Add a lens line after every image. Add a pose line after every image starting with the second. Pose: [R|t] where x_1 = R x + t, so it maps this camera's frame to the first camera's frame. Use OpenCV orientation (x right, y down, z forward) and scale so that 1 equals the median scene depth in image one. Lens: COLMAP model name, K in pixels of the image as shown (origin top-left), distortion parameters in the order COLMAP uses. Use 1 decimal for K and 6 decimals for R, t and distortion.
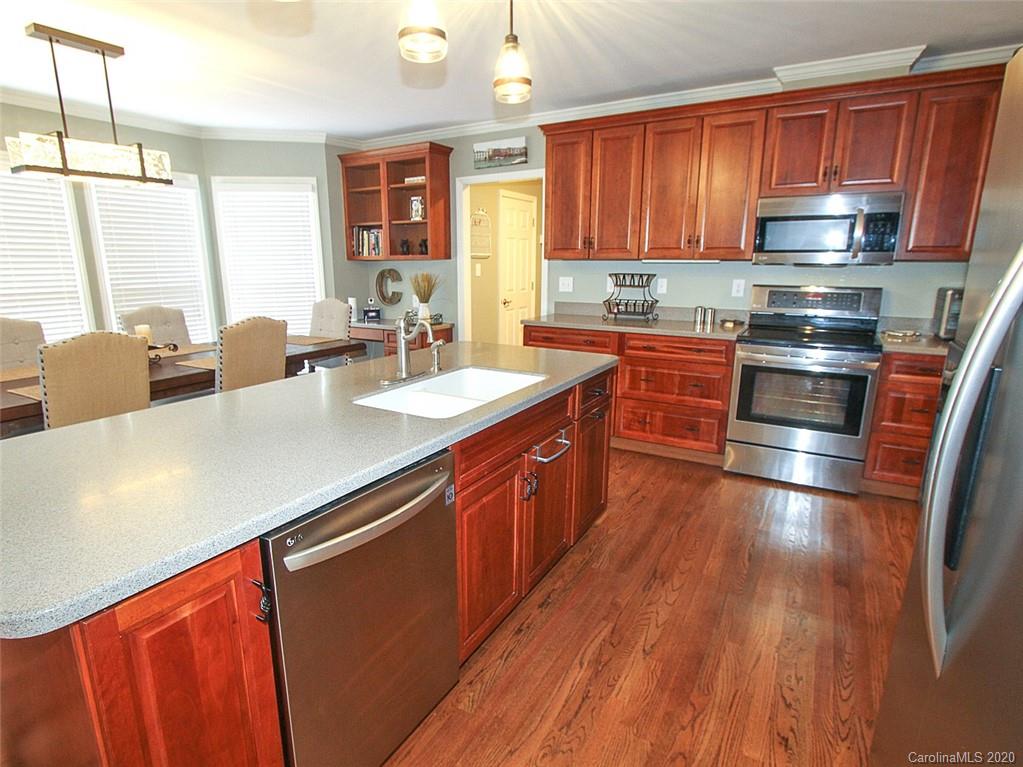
lens RADIAL K [[540.3, 0, 500.3], [0, 540.3, 384.5], [0, 0, 1]] dist [-0.017009, 0.001779]
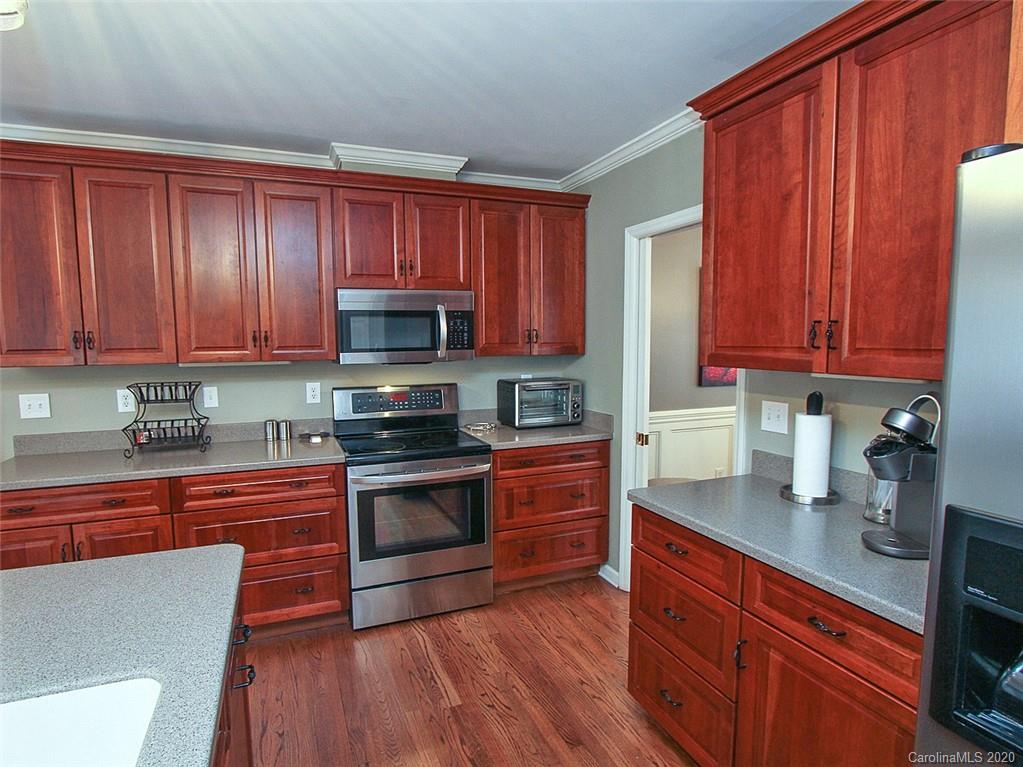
lens RADIAL K [[553.4, 0, 508.6], [0, 553.4, 390.5], [0, 0, 1]] dist [-0.029560, 0.000232]
pose [[0.599185, -0.076611, 0.796936, -0.045062], [0.190046, 0.980570, -0.048624, -0.085608], [-0.777727, 0.180589, 0.602103, 0.265958]]
